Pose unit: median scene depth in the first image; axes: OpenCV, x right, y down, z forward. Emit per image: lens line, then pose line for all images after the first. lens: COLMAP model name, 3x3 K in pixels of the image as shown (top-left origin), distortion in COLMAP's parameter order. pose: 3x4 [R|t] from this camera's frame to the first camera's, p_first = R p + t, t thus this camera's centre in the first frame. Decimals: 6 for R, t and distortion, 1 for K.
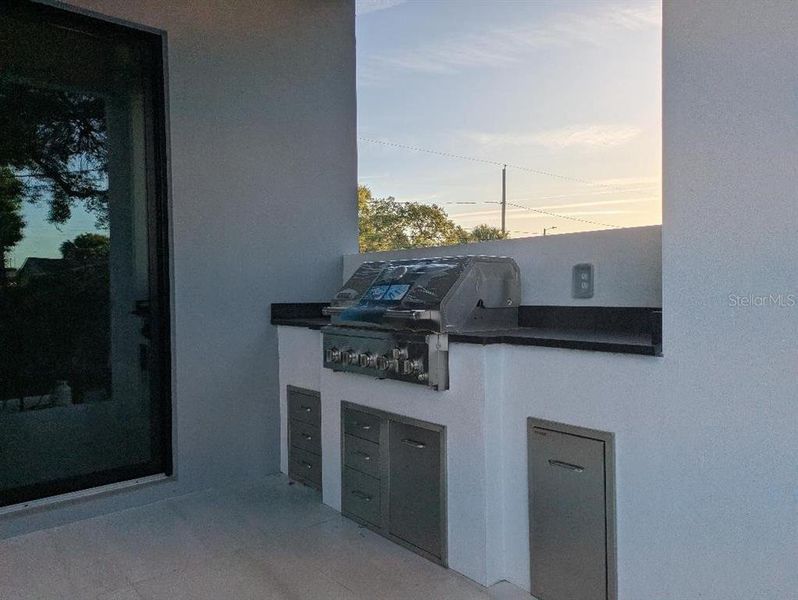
lens RADIAL K [[588.9, 0, 399.5], [0, 588.9, 299.6], [0, 0, 1]] dist [0.025660, -0.001753]
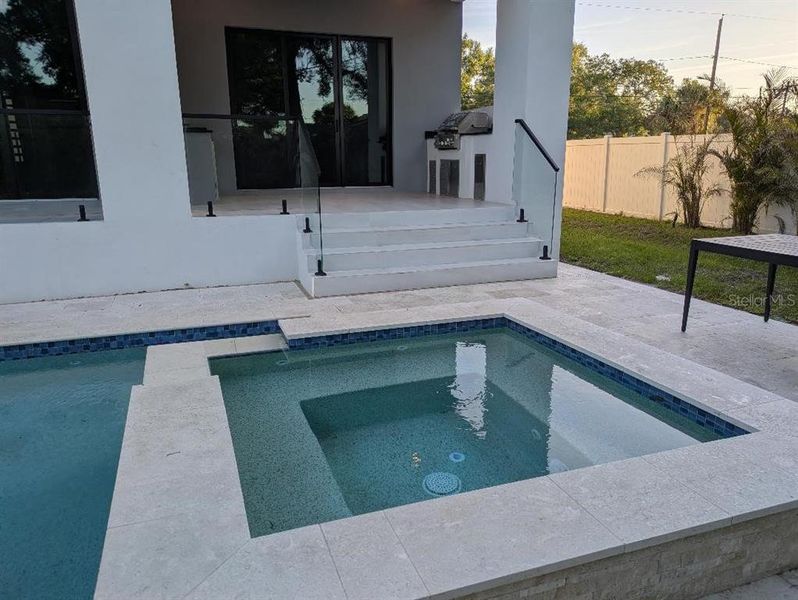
lens RADIAL K [[588.9, 0, 398.2], [0, 588.9, 301.4], [0, 0, 1]] dist [0.025660, -0.001753]
pose [[0.933247, 0.091249, -0.347452, 0.046510], [-0.011708, 0.974414, 0.224455, 0.010708], [0.359043, -0.205404, 0.910438, -0.116346]]
